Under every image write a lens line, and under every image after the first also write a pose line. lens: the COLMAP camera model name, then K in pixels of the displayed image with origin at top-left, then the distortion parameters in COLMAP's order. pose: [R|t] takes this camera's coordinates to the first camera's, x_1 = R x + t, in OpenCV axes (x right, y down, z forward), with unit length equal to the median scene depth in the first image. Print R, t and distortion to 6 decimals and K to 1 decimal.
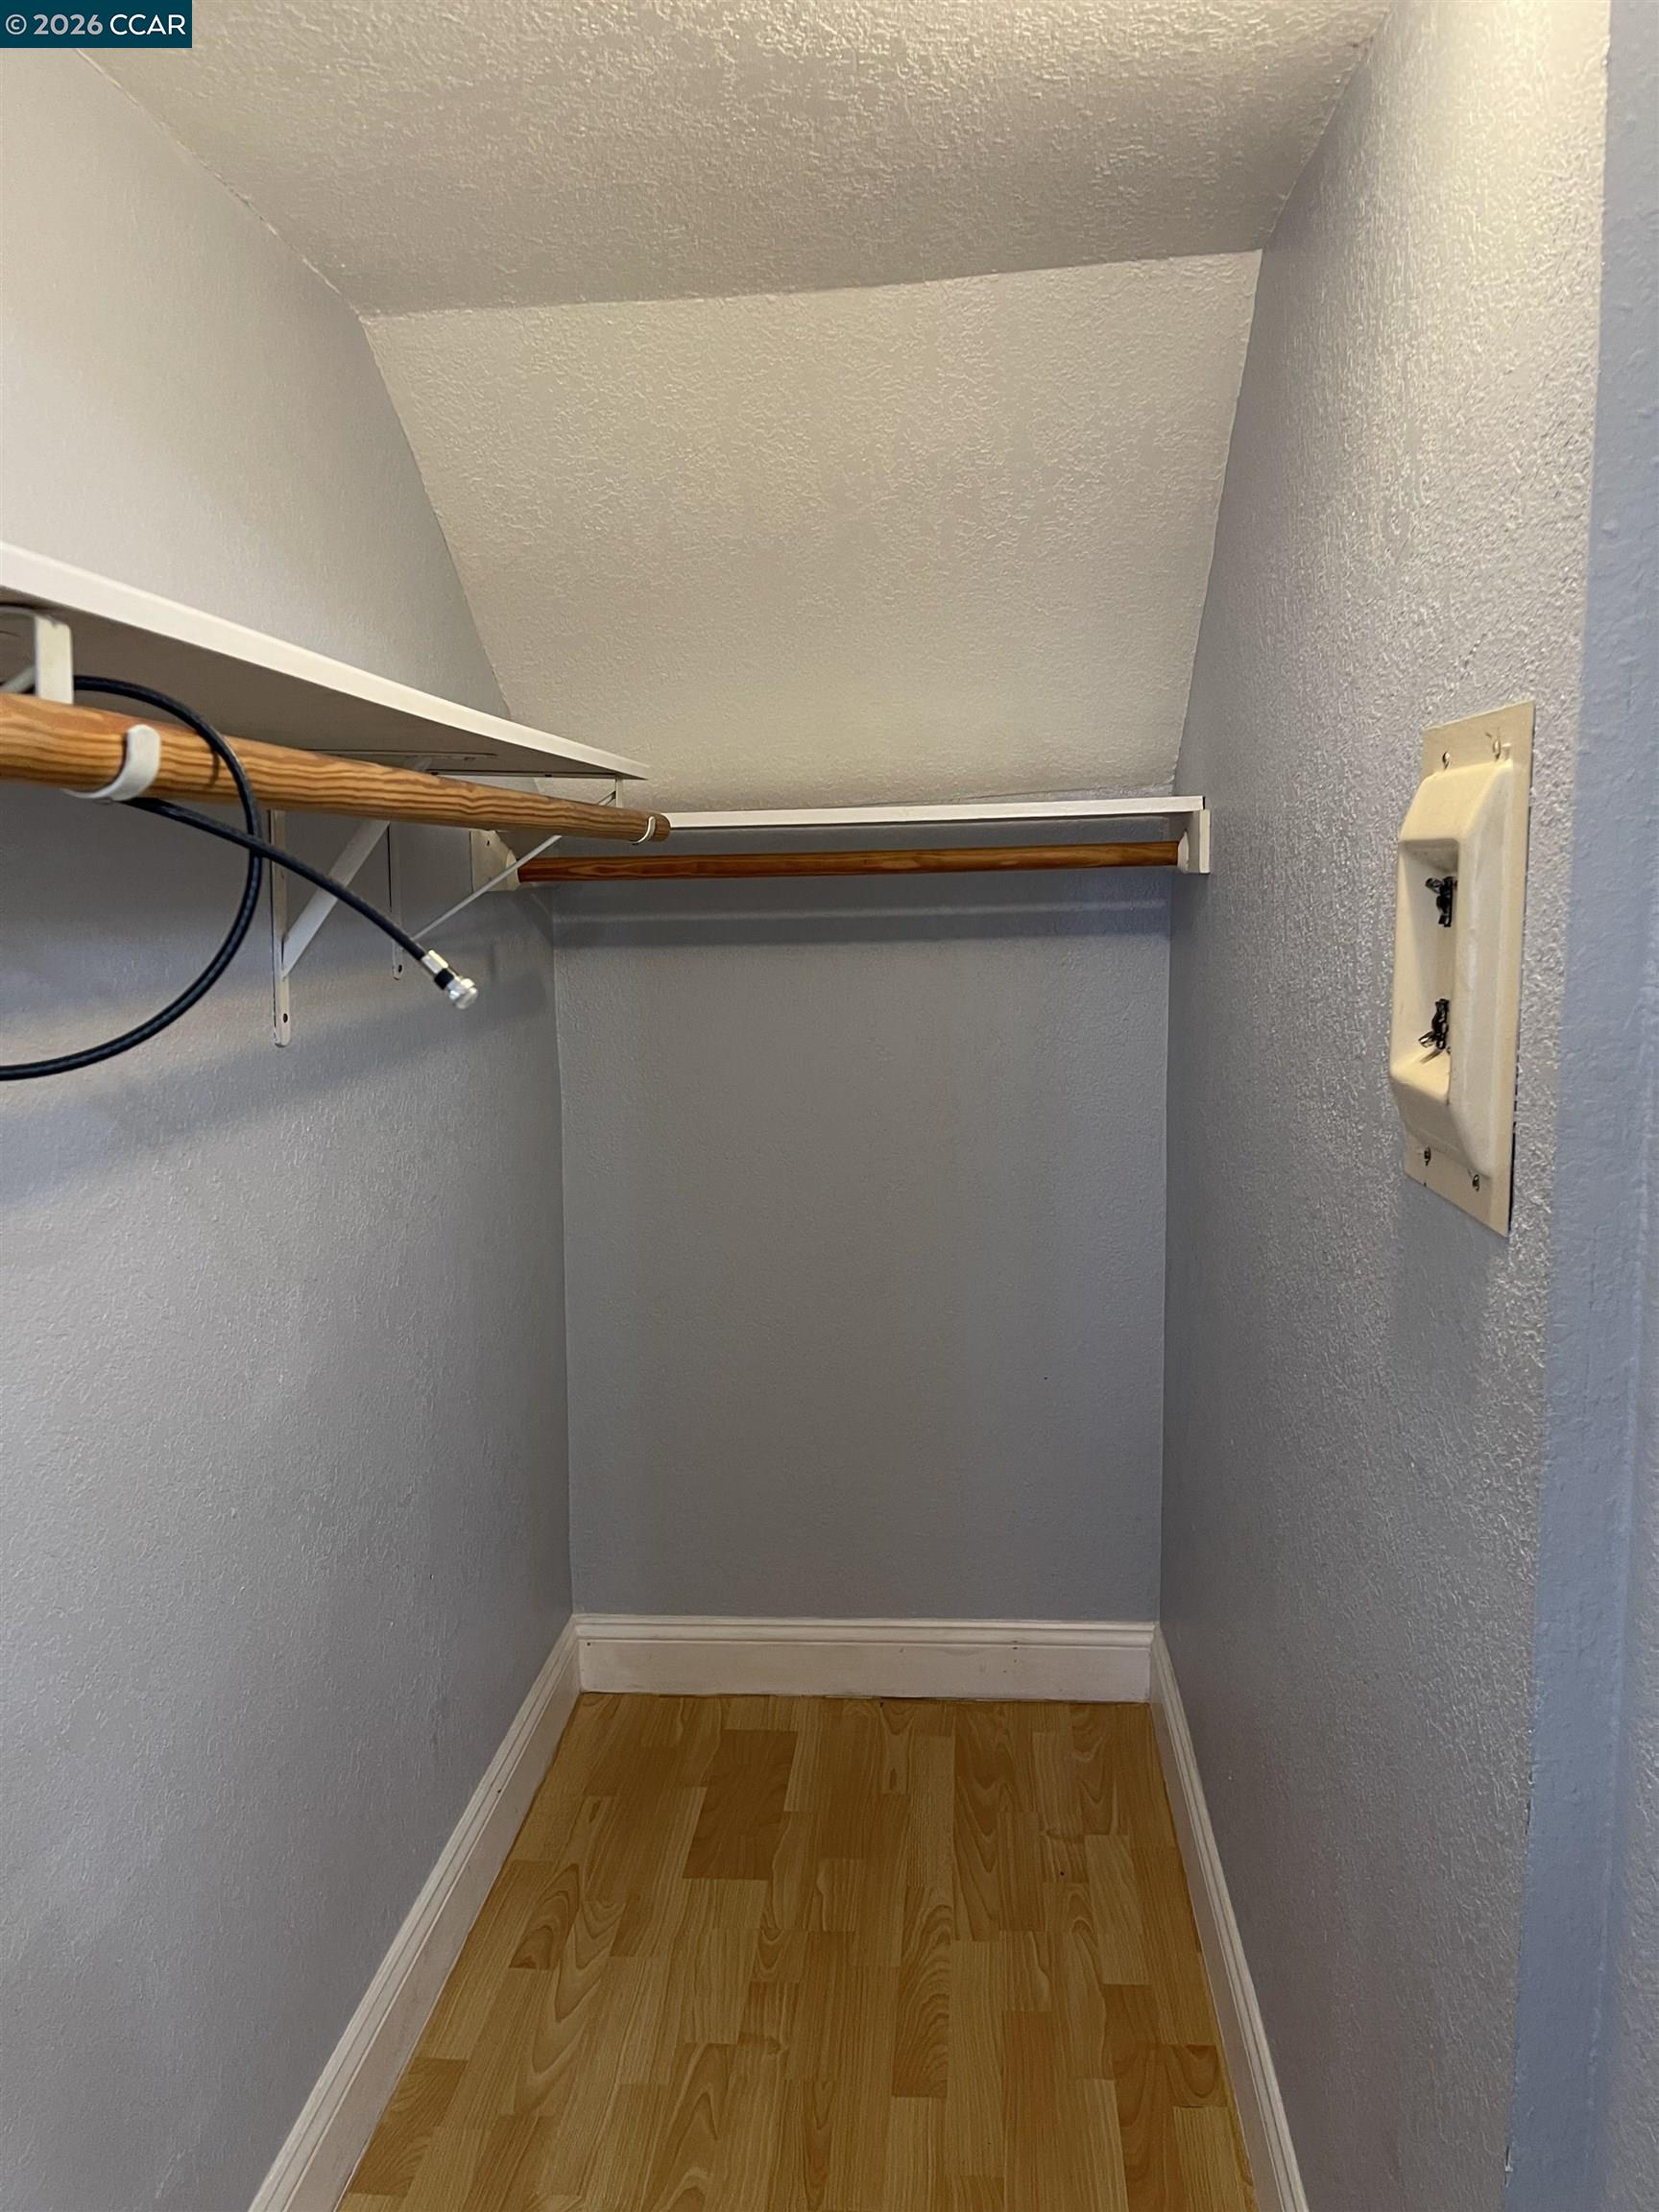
lens RADIAL K [[1674.4, 0, 826.5], [0, 1674.4, 1110.4], [0, 0, 1]] dist [0.051930, -0.056186]
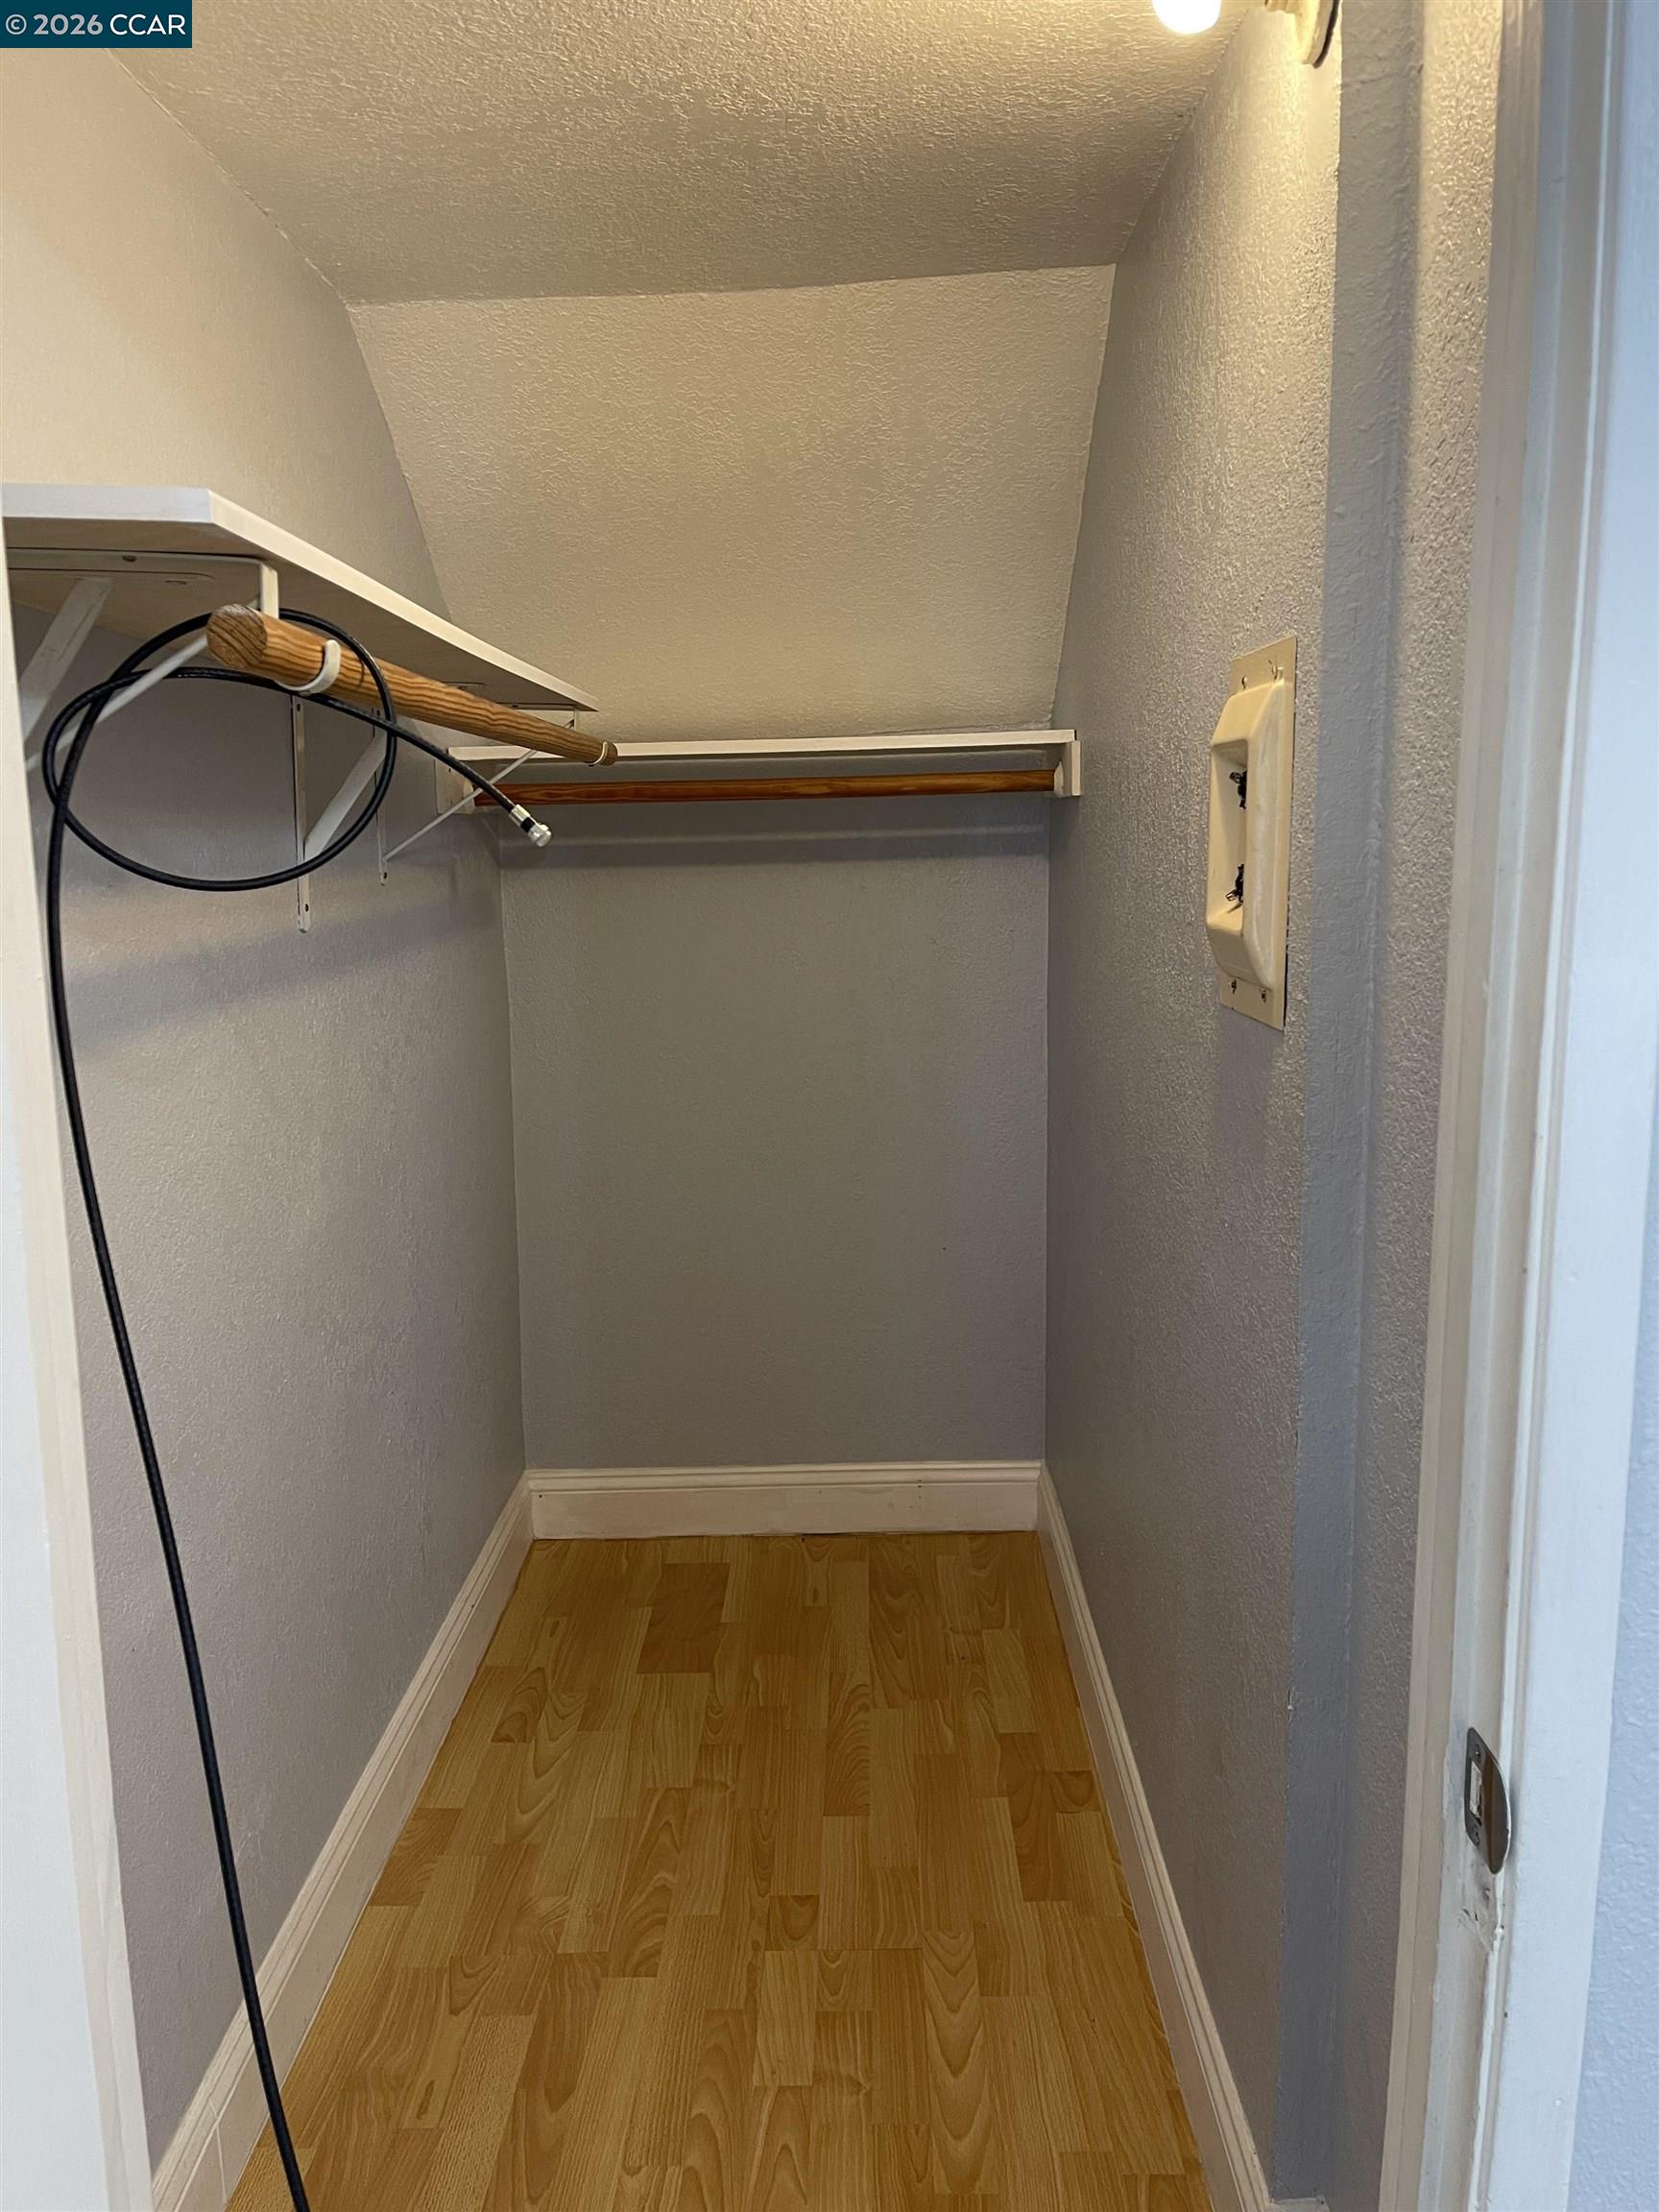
lens RADIAL K [[1674.4, 0, 831.3], [0, 1674.4, 1110.4], [0, 0, 1]] dist [0.051930, -0.056186]
pose [[0.997704, -0.013746, 0.066318, -0.029609], [0.012158, 0.999631, 0.024293, 0.056066], [-0.066627, -0.023431, 0.997503, -0.186185]]
